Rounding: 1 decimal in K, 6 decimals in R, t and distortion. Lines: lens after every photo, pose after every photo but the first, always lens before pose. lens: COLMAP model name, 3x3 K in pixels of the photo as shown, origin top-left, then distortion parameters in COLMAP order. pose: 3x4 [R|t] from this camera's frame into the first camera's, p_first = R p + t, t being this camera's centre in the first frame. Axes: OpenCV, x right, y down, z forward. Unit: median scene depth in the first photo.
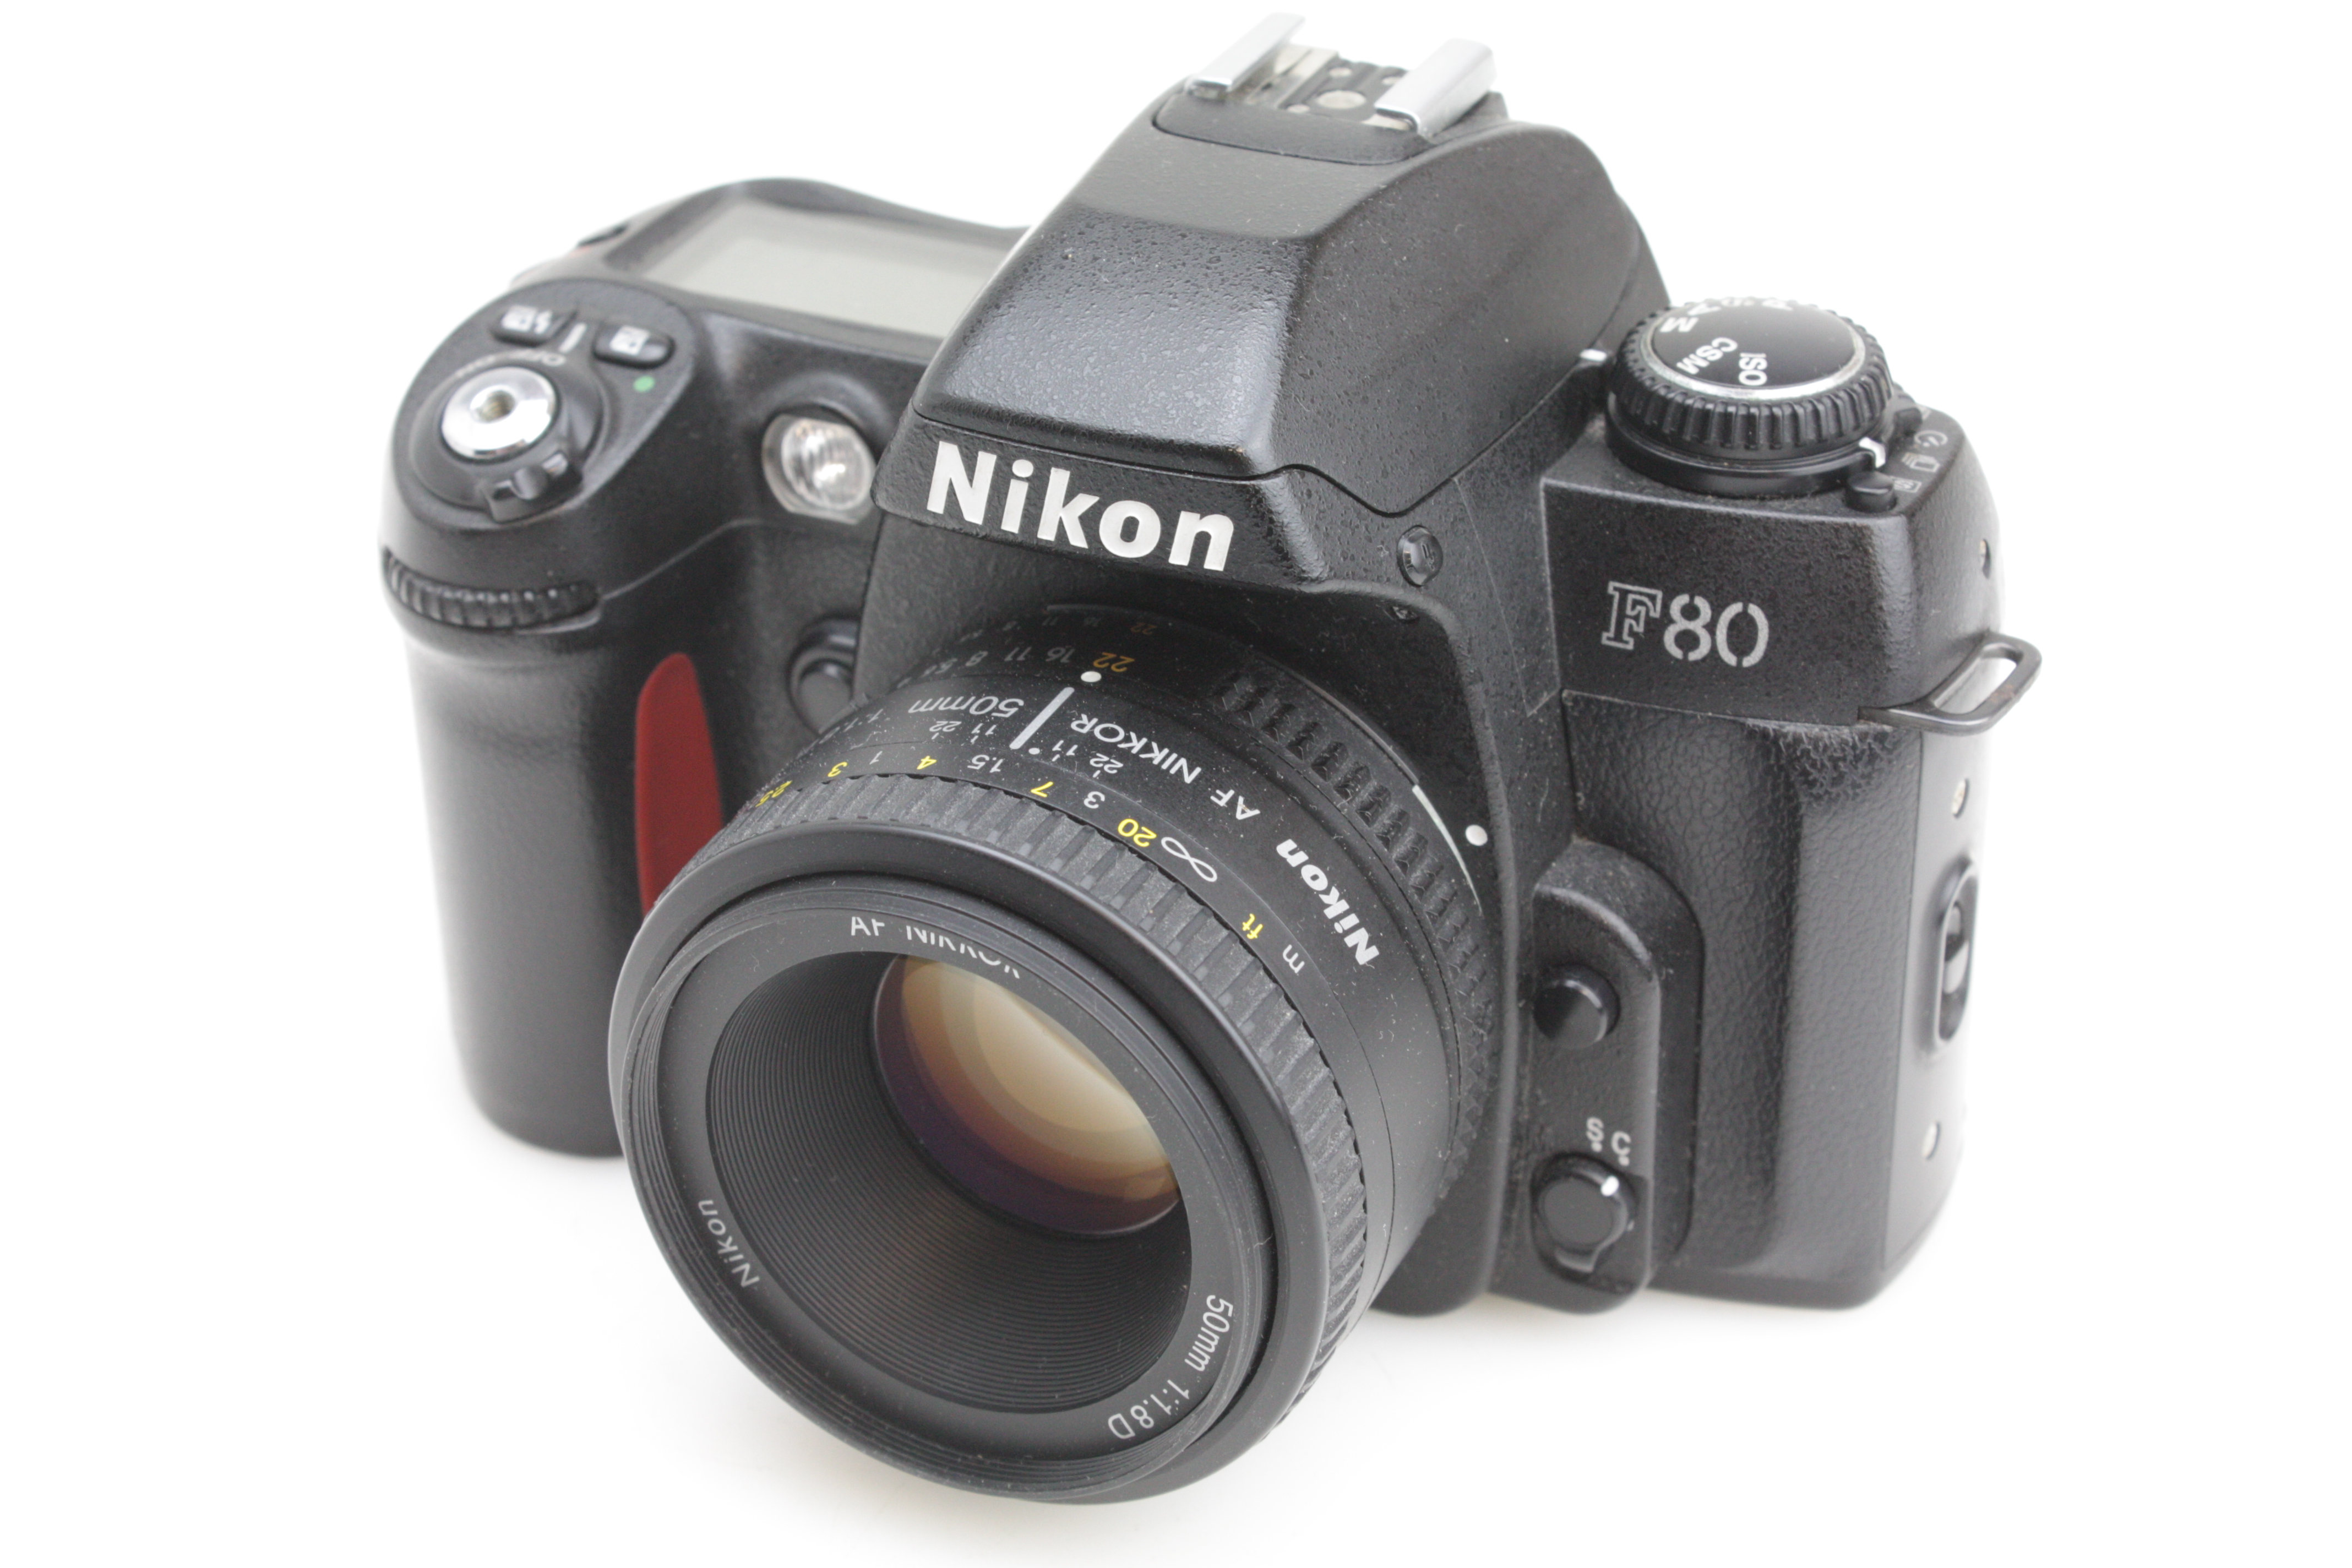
lens RADIAL K [[4586.1, 0, 1166.5], [0, 4586.1, 791.4], [0, 0, 1]] dist [0.015402, 0.000000]
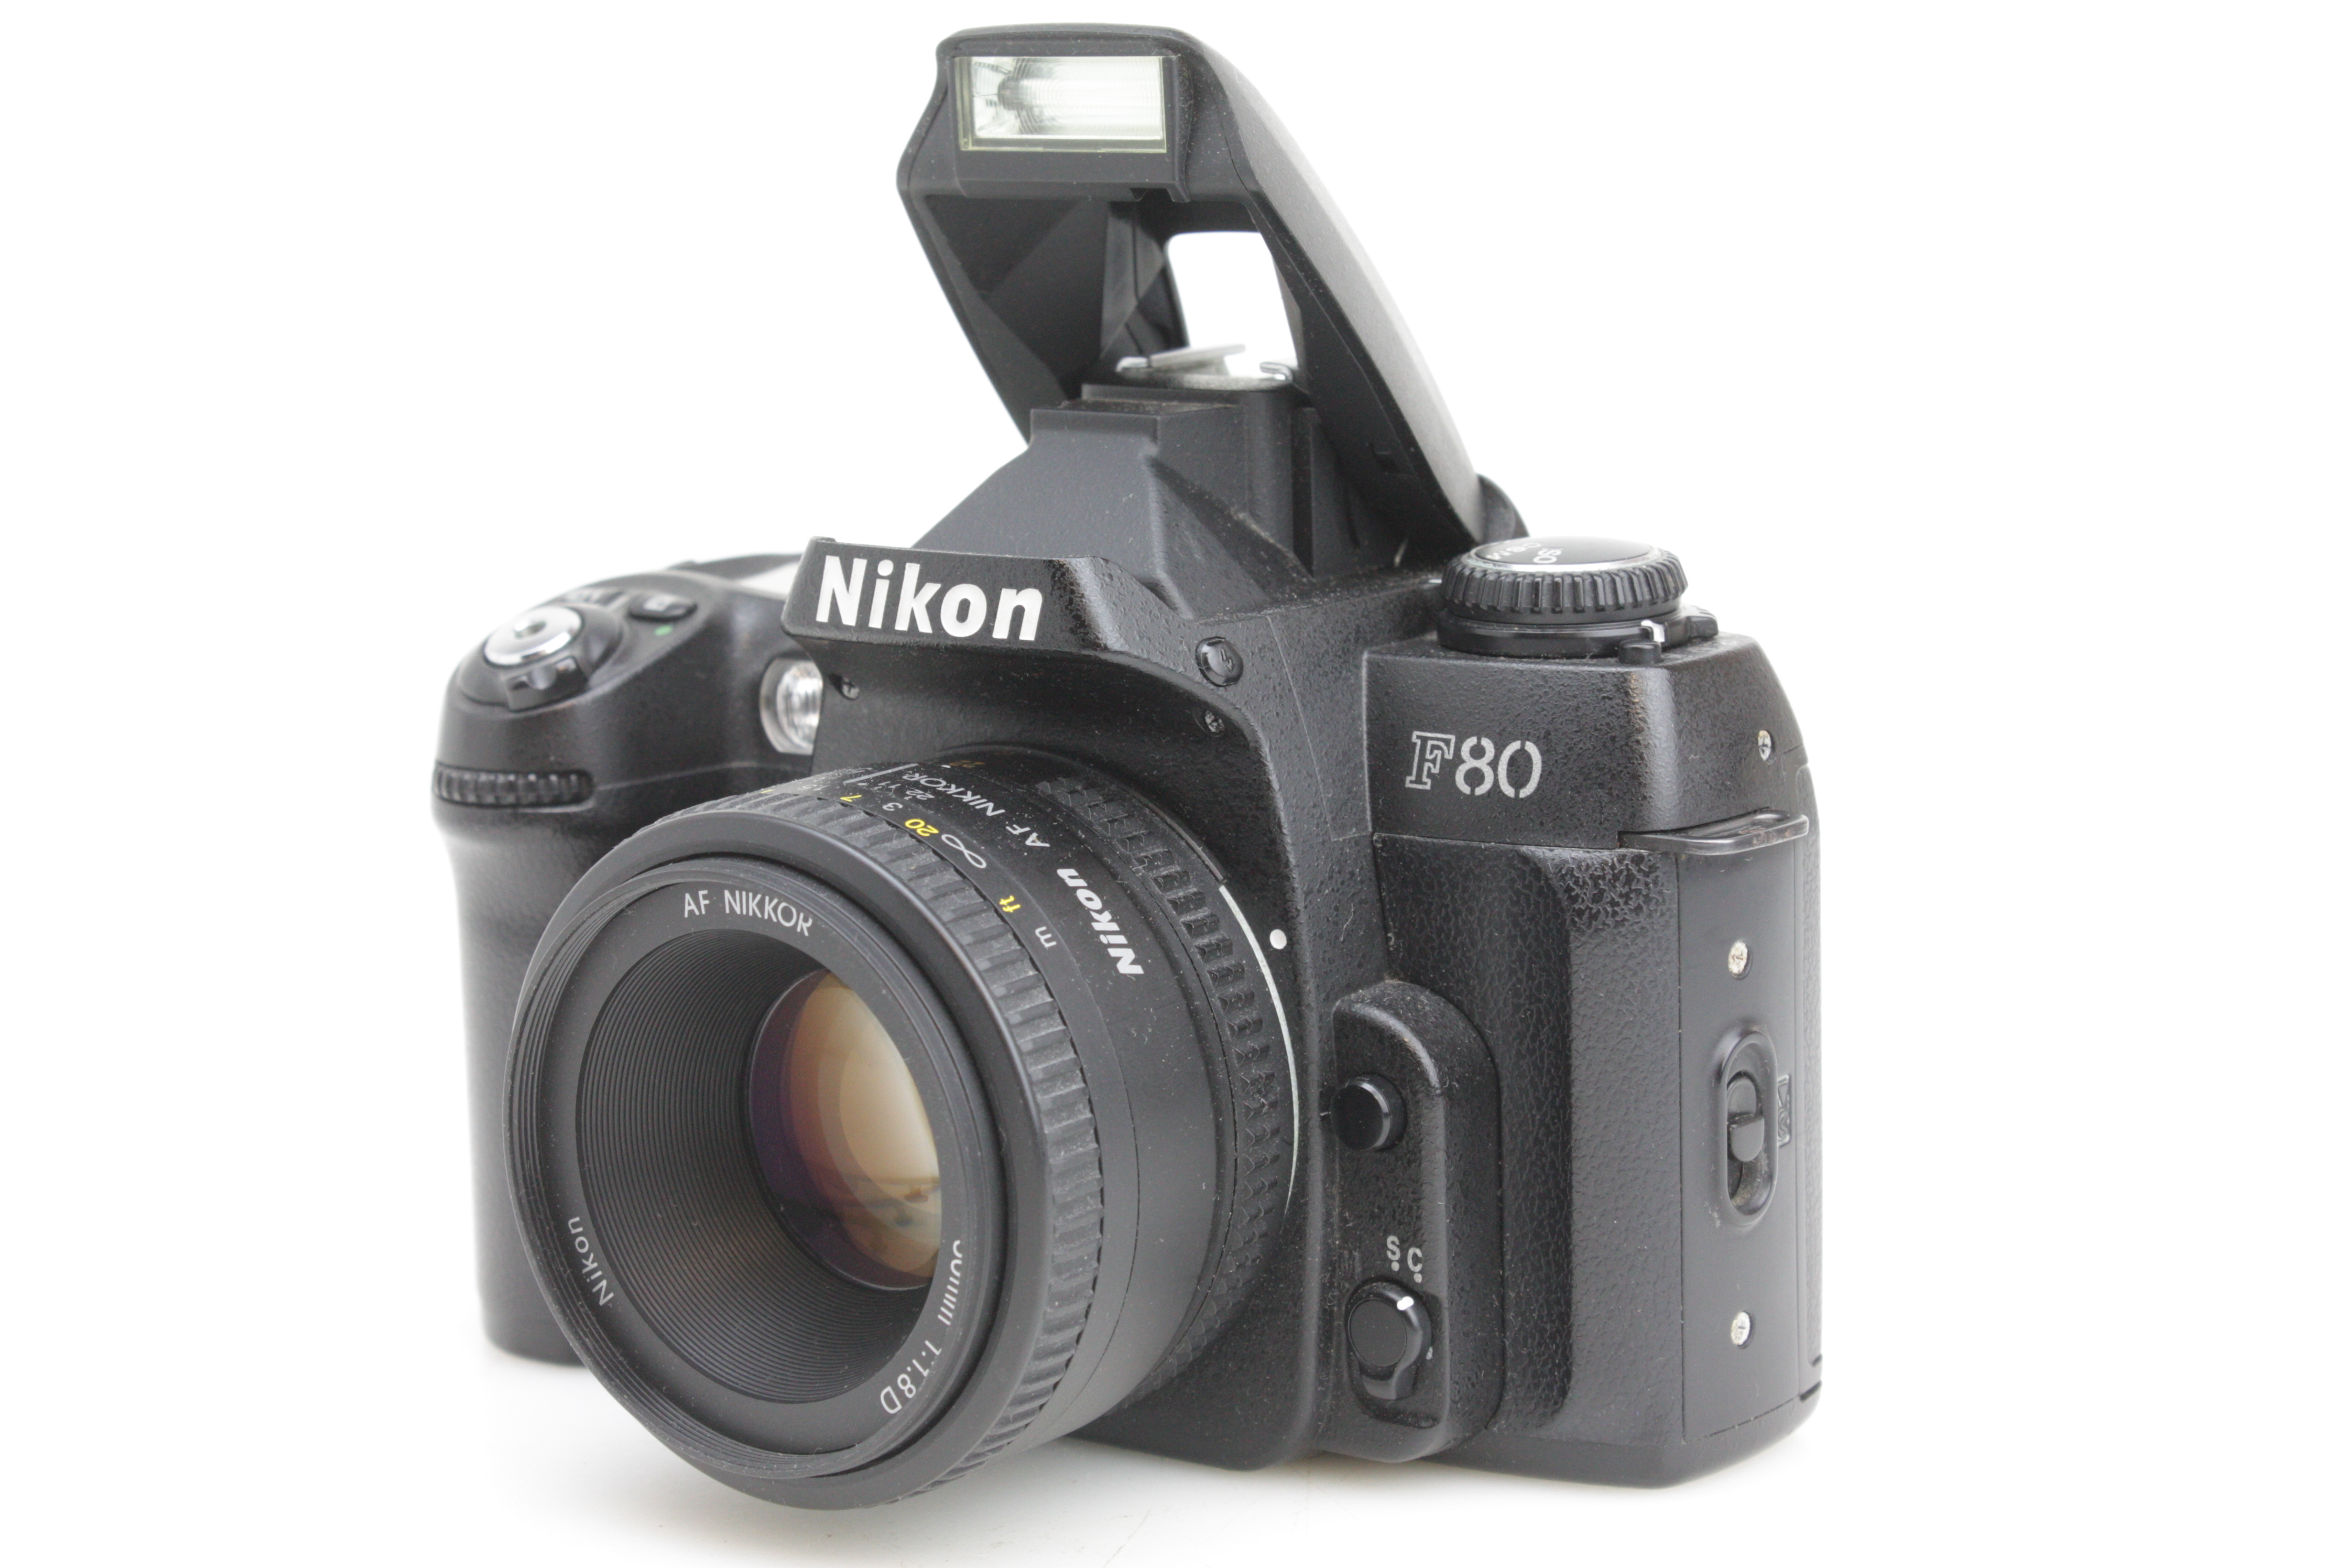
lens RADIAL K [[5408.2, 0, 1182.6], [0, 5408.2, 778.7], [0, 0, 1]] dist [0.032509, 0.000000]
pose [[0.978117, 0.025734, -0.206457, 0.316892], [-0.099139, 0.930068, -0.353758, 0.443359], [0.182916, 0.366485, 0.912267, -0.224624]]
